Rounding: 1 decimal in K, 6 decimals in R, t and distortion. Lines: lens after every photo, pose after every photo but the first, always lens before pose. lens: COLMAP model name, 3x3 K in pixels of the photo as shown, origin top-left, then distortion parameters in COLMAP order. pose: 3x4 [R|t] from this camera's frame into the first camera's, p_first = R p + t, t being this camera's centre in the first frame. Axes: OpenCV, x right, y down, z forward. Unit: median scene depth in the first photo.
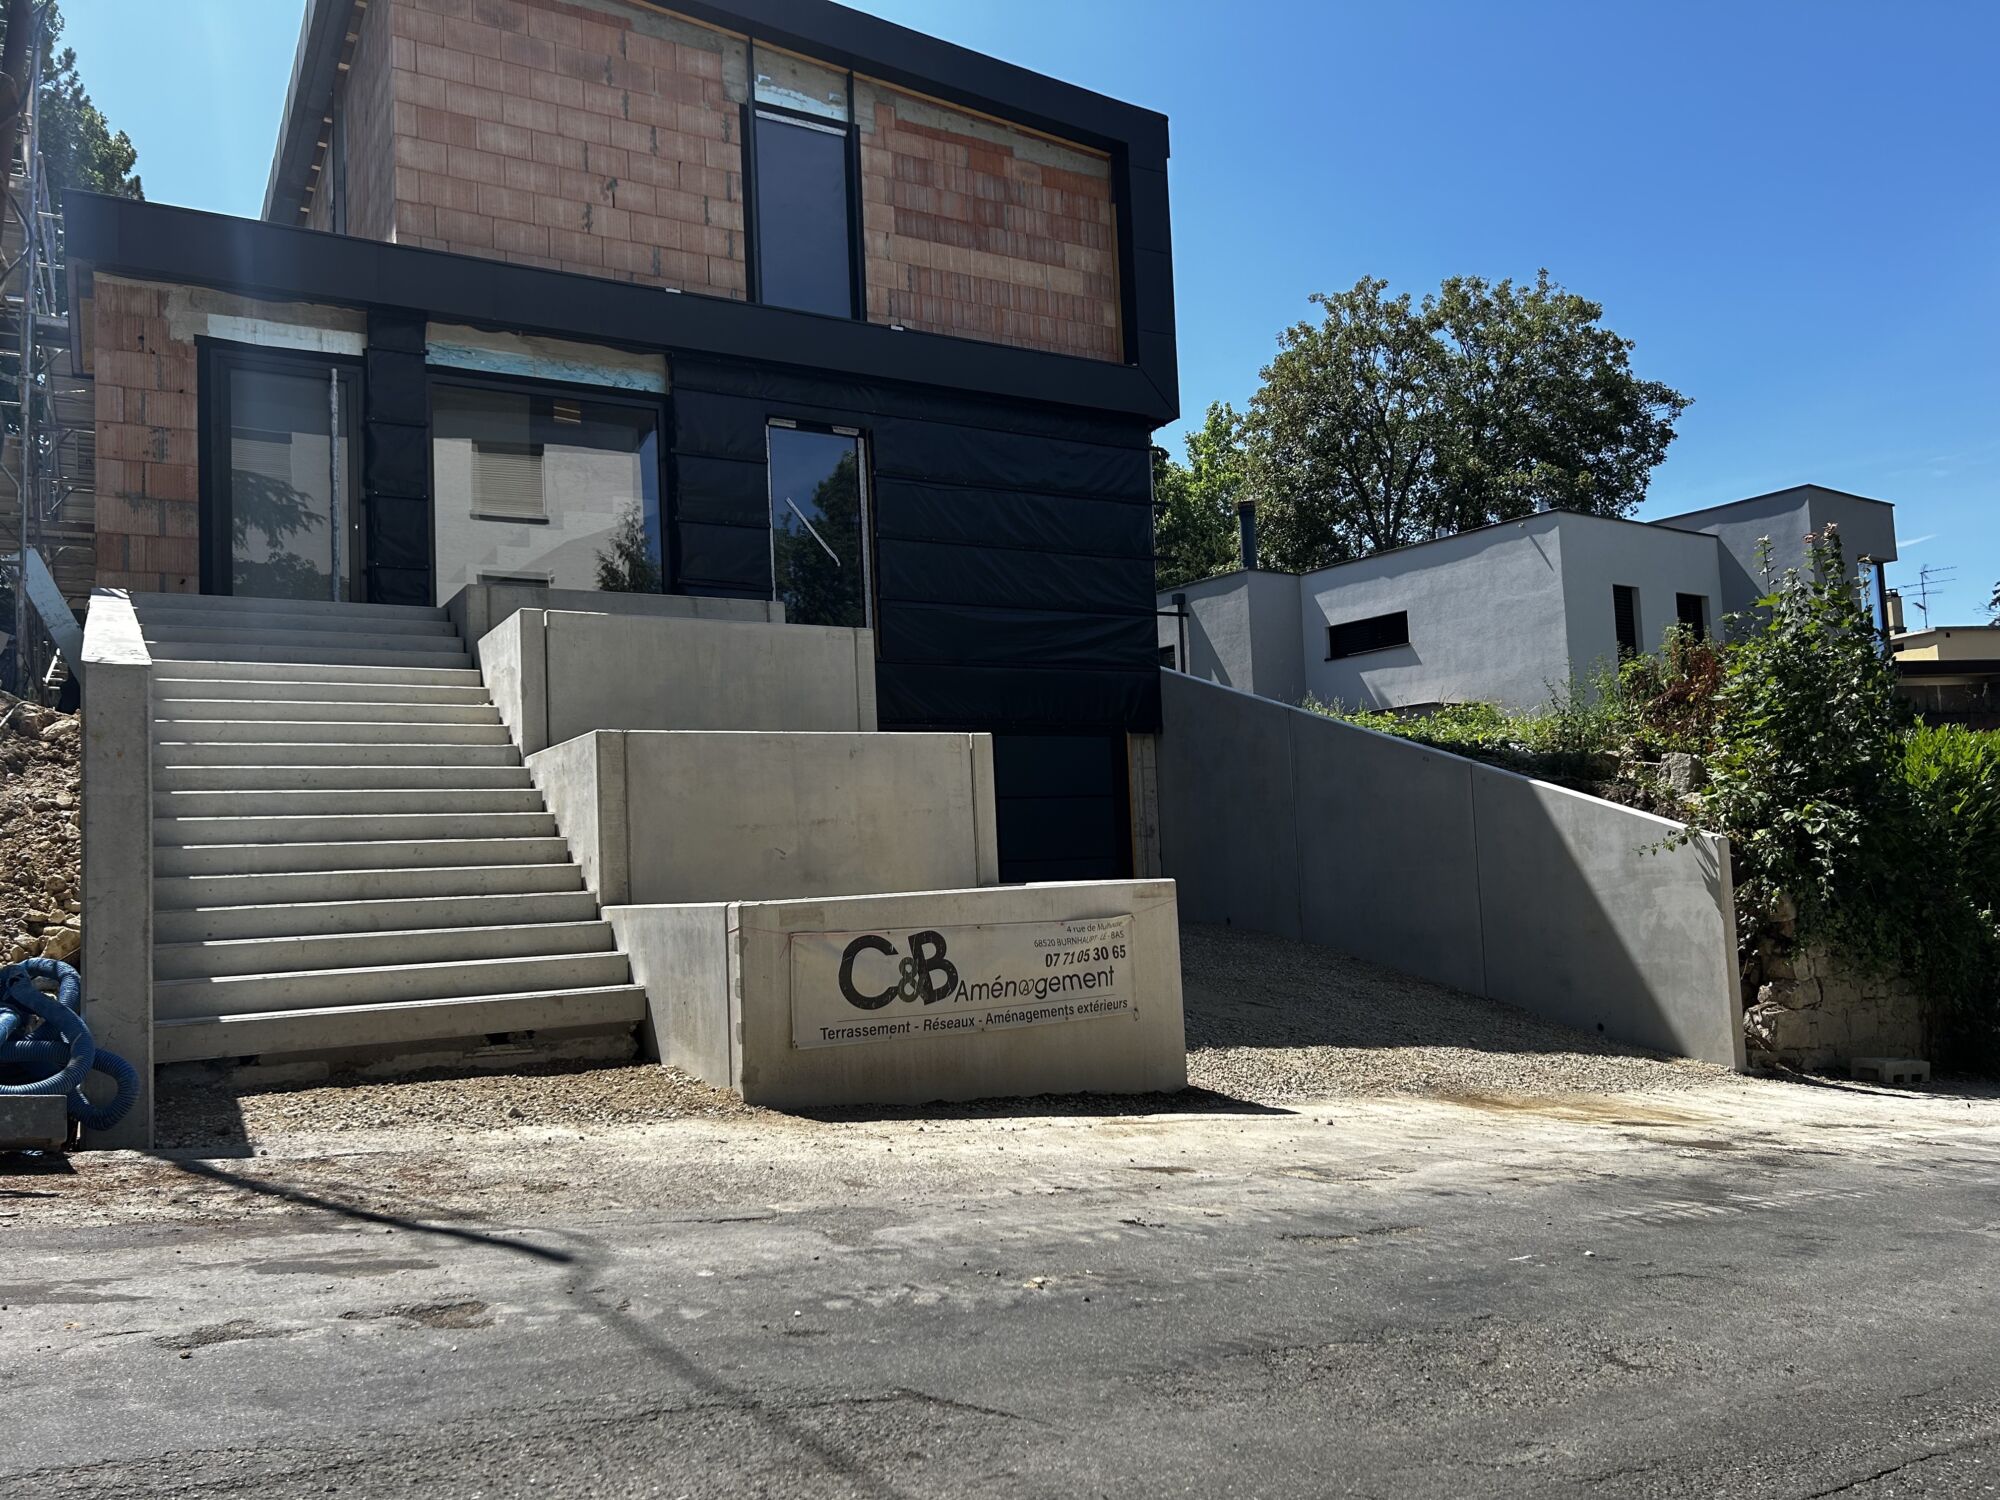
lens RADIAL K [[1490.2, 0, 1005.3], [0, 1490.2, 751.4], [0, 0, 1]] dist [0.029058, -0.007156]
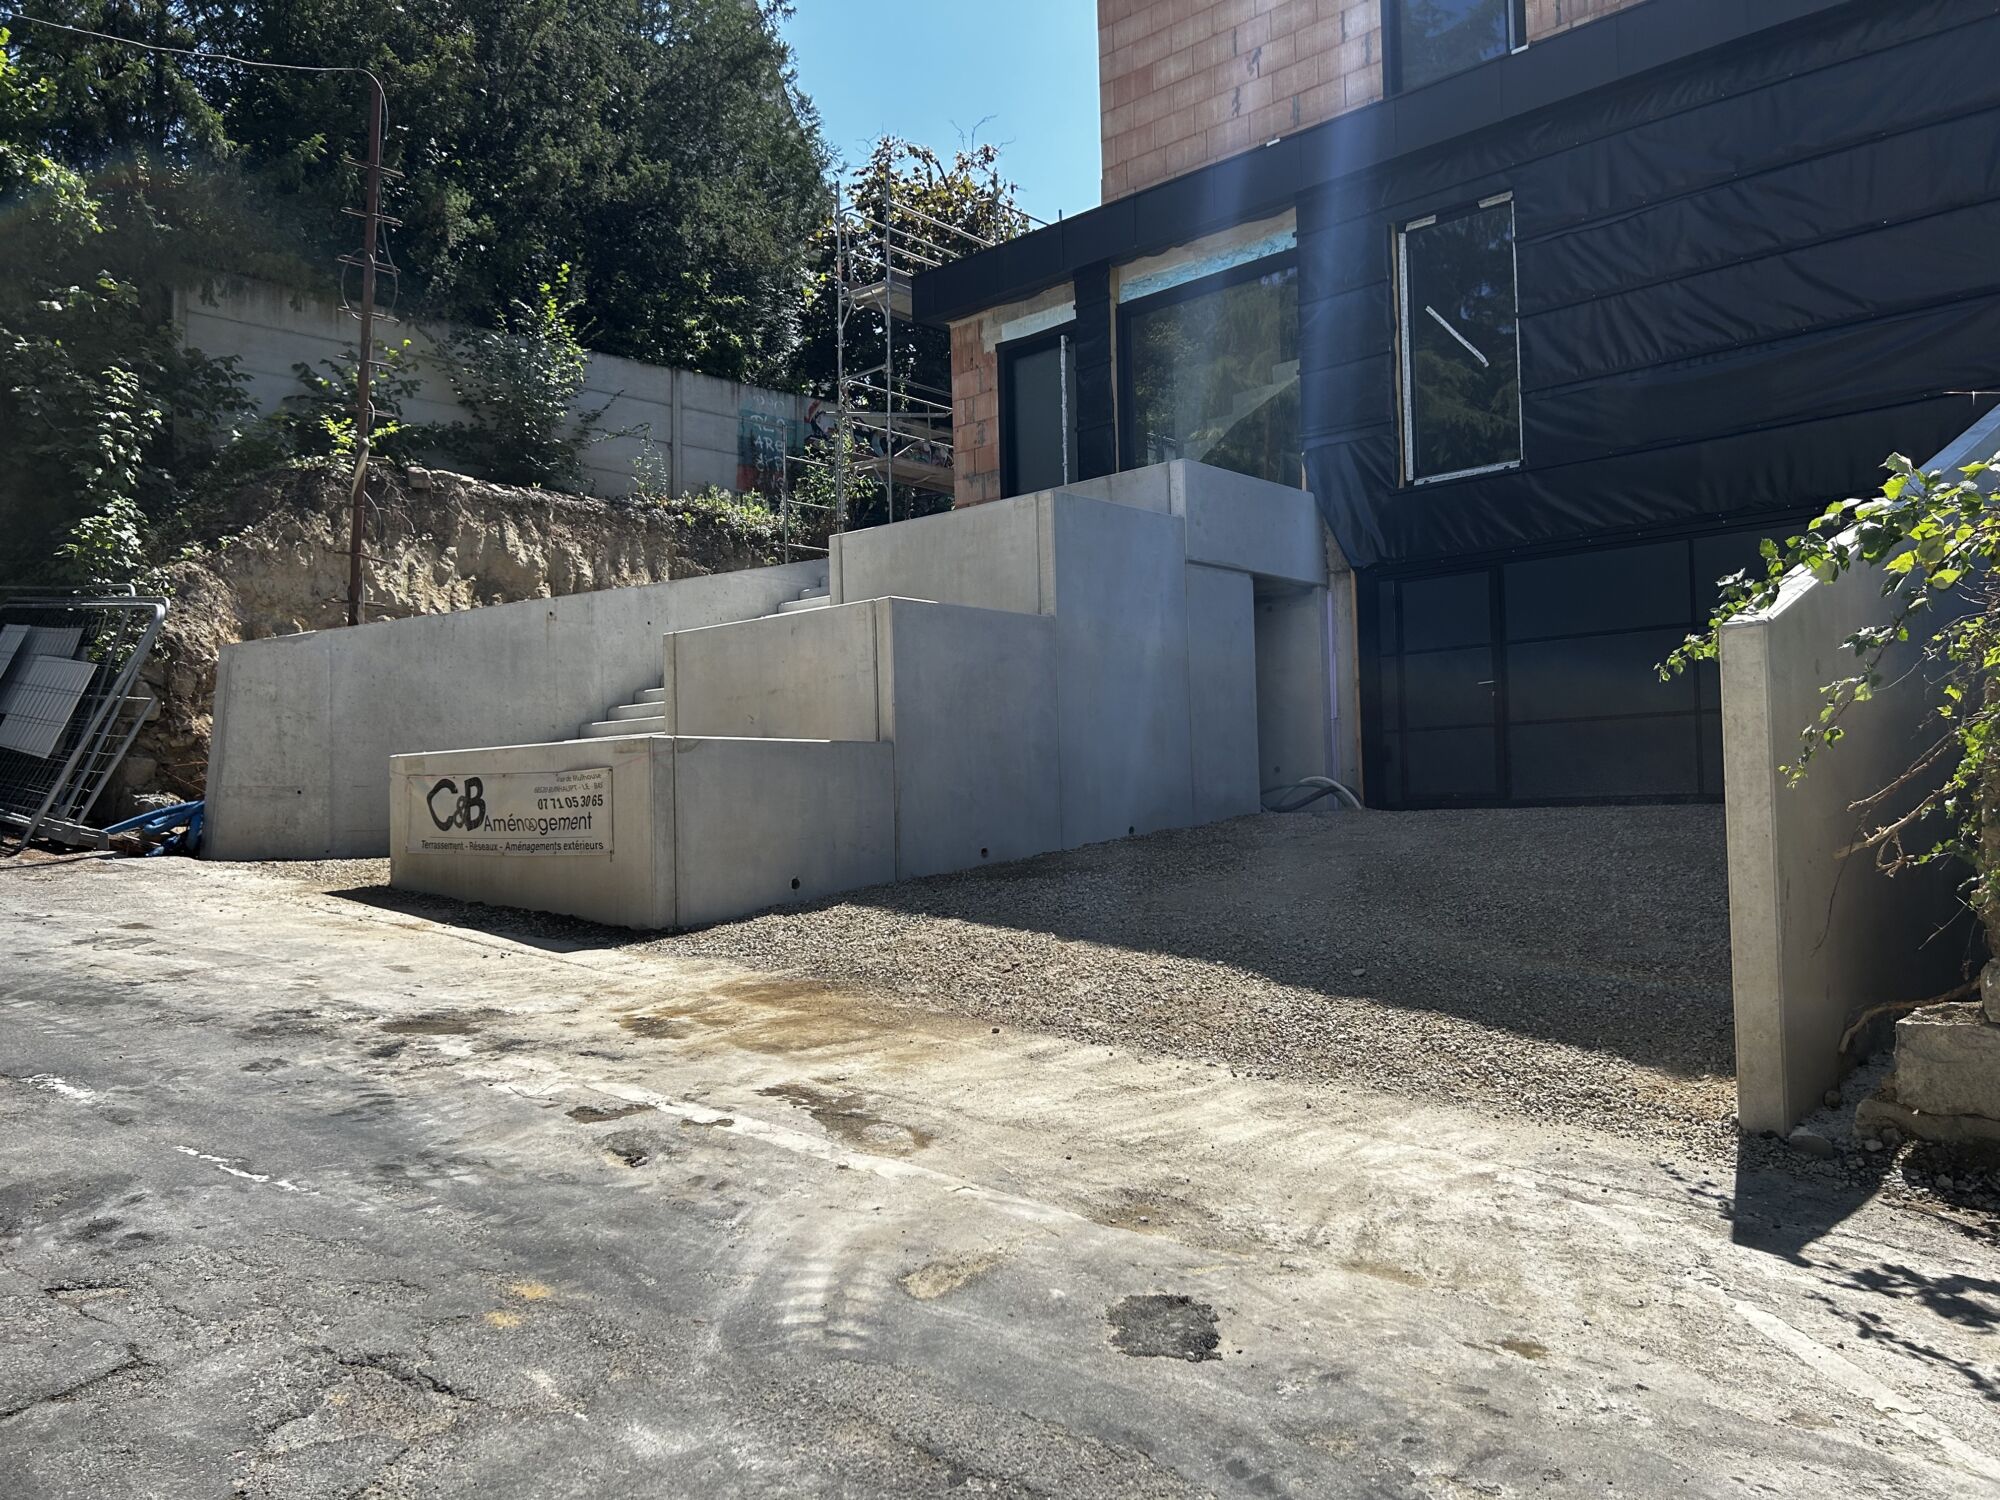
lens RADIAL K [[1490.2, 0, 997.1], [0, 1490.2, 746.3], [0, 0, 1]] dist [0.029058, -0.007156]
pose [[0.295148, -0.007342, -0.955423, 0.757267], [0.087431, 0.995983, 0.019355, 0.059053], [0.951443, -0.089247, 0.294604, 0.578031]]
